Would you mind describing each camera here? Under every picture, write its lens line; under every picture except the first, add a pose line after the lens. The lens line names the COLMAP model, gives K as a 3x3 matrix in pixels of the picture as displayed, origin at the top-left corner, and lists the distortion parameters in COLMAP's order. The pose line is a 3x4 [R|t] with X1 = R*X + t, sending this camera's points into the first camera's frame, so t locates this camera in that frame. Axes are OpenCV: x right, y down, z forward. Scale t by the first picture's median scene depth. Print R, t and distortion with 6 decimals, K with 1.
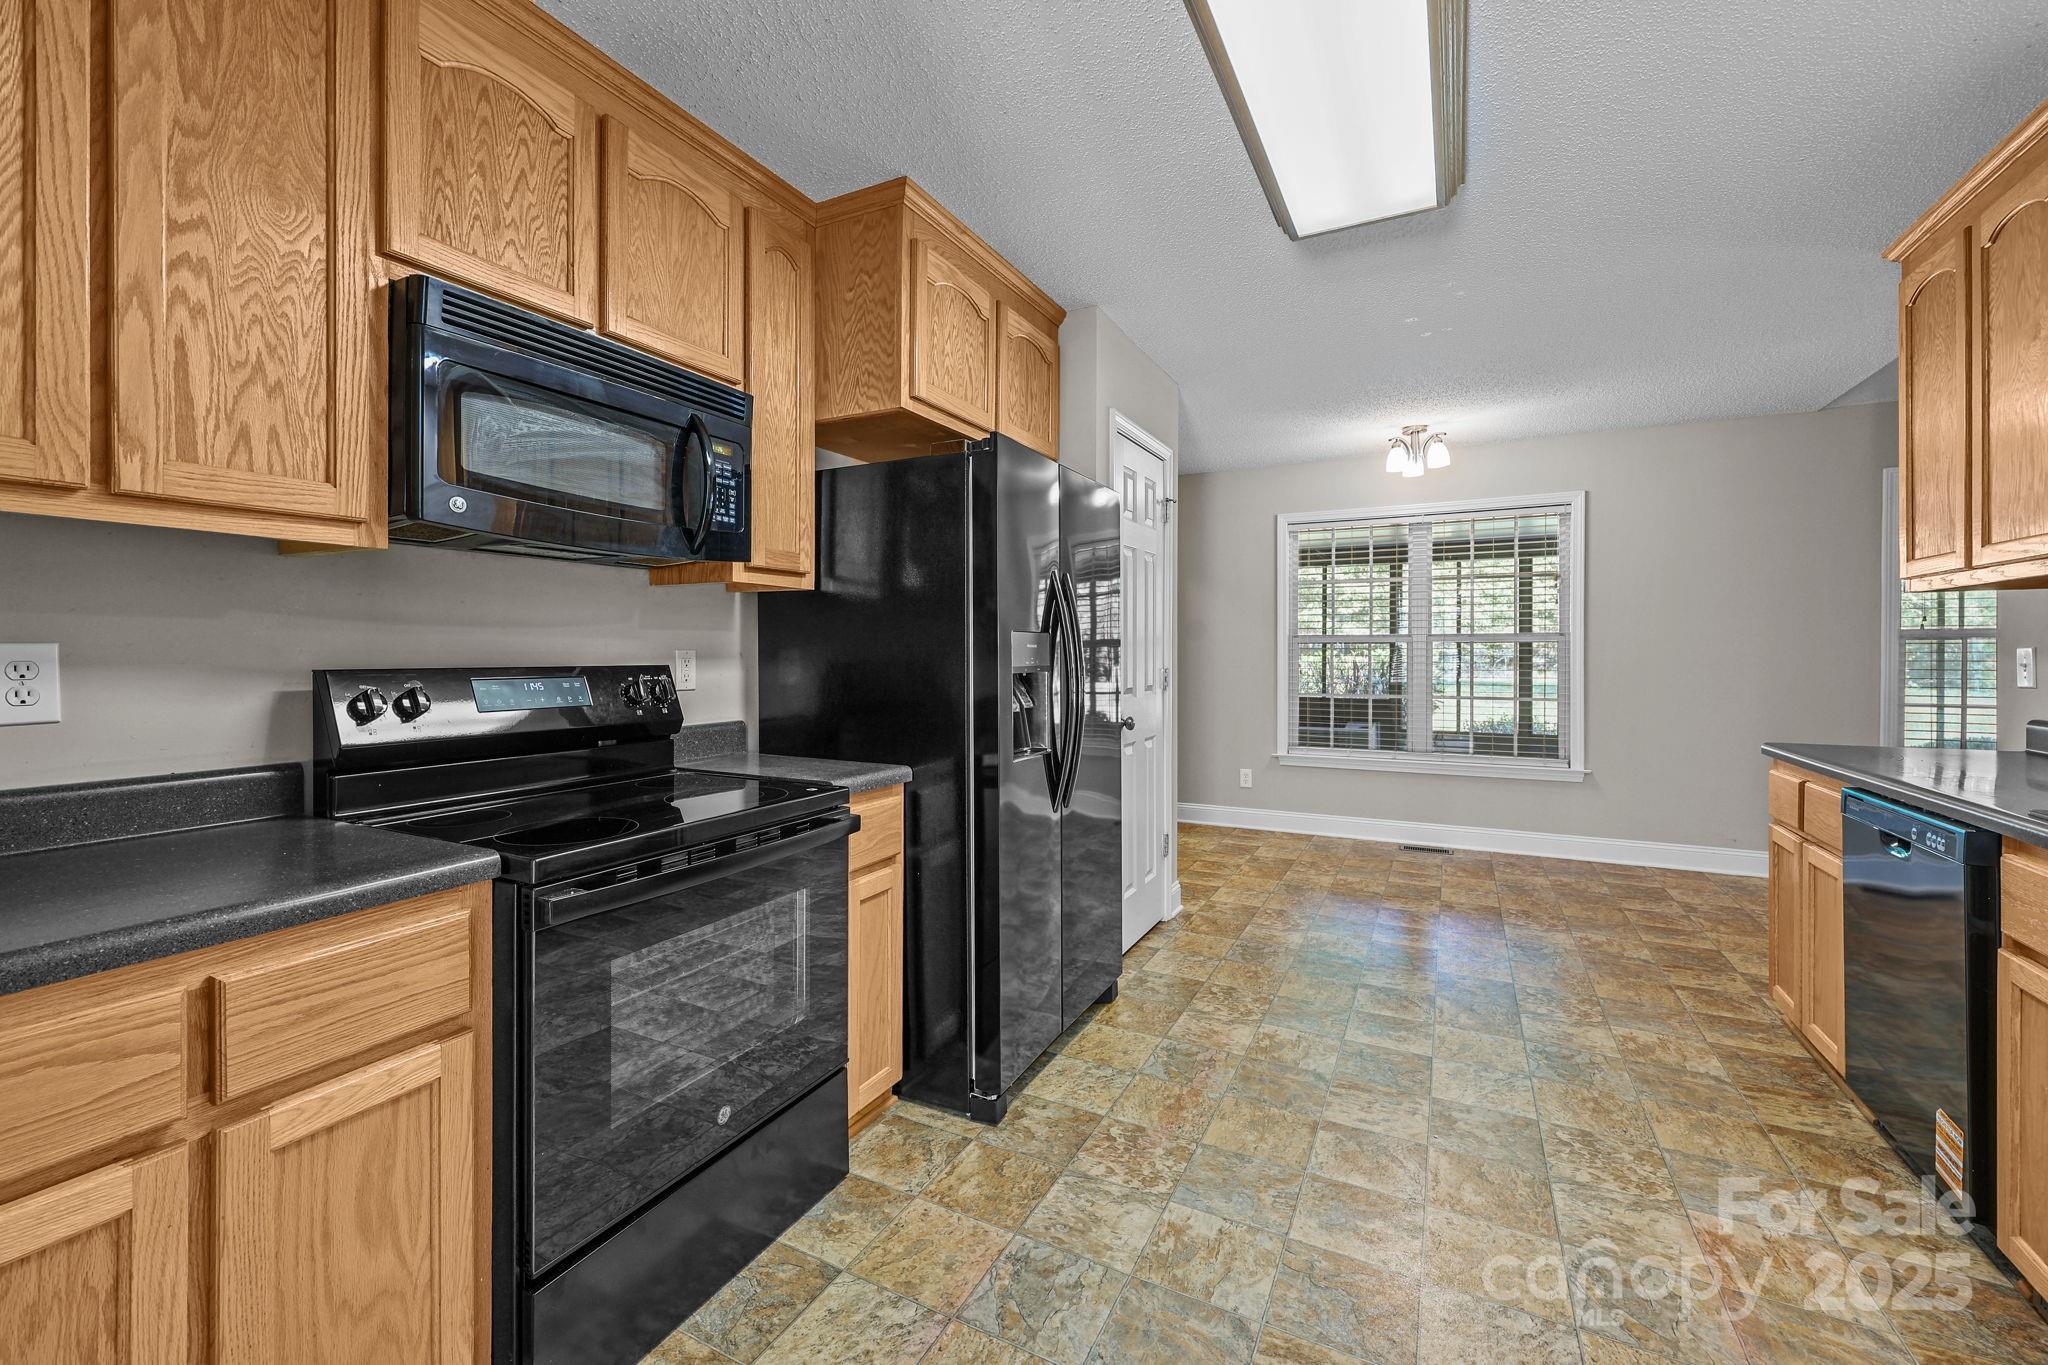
lens RADIAL K [[835.9, 0, 1012.2], [0, 835.9, 649.9], [0, 0, 1]] dist [0.001240, 0.000213]
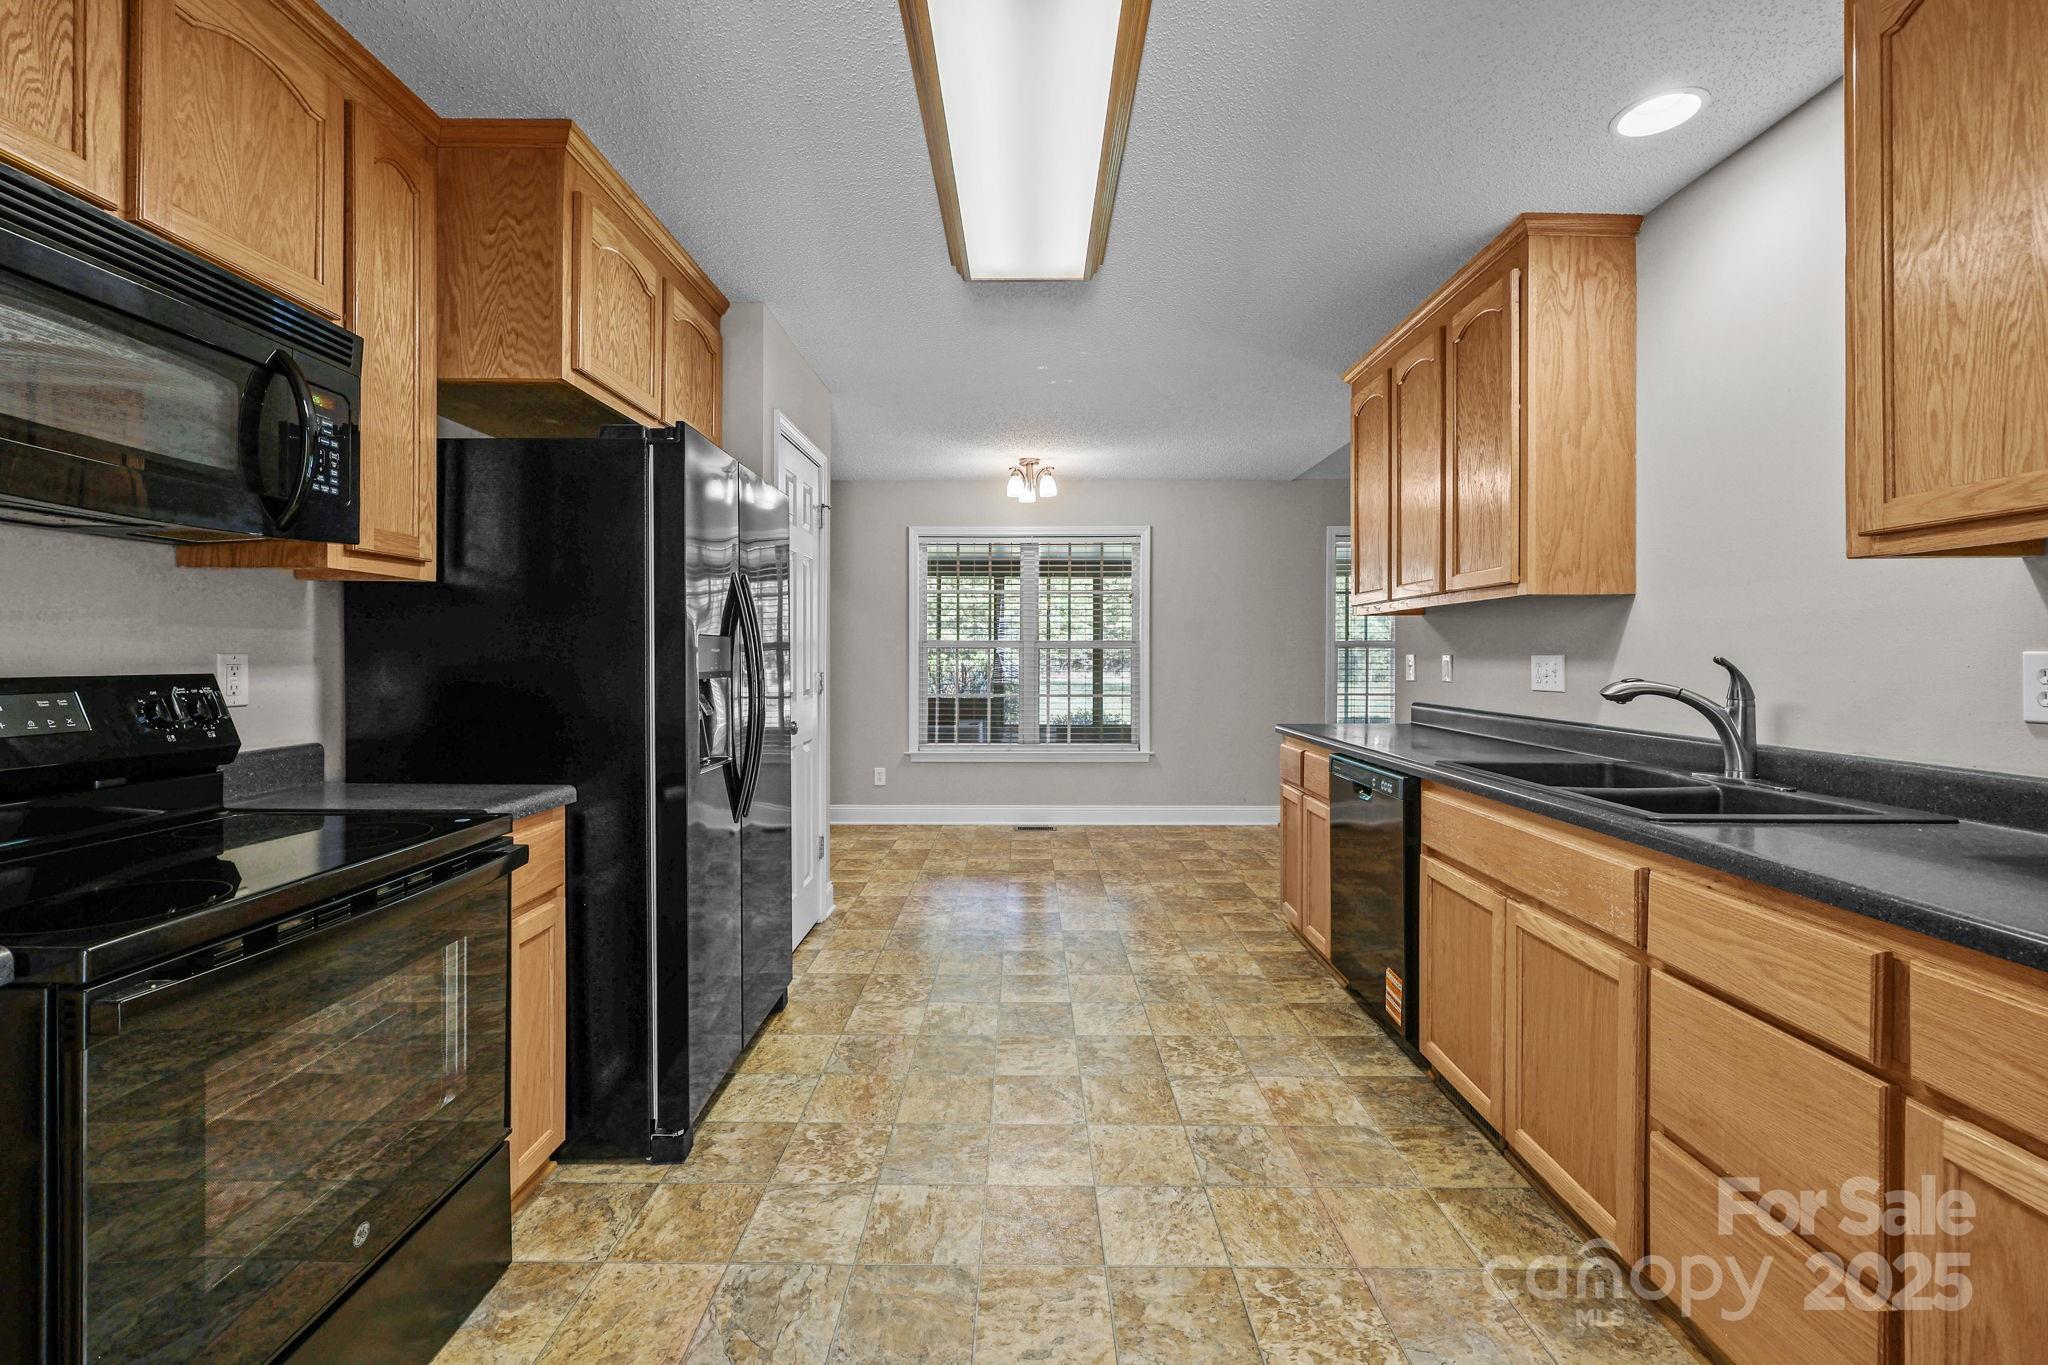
lens RADIAL K [[827.7, 0, 1015.5], [0, 827.7, 652.4], [0, 0, 1]] dist [0.002506, -0.000331]
pose [[0.889890, 0.002984, 0.456165, -0.105765], [-0.002559, 0.999996, -0.001549, -0.001825], [-0.456168, 0.000211, 0.889894, 0.003270]]
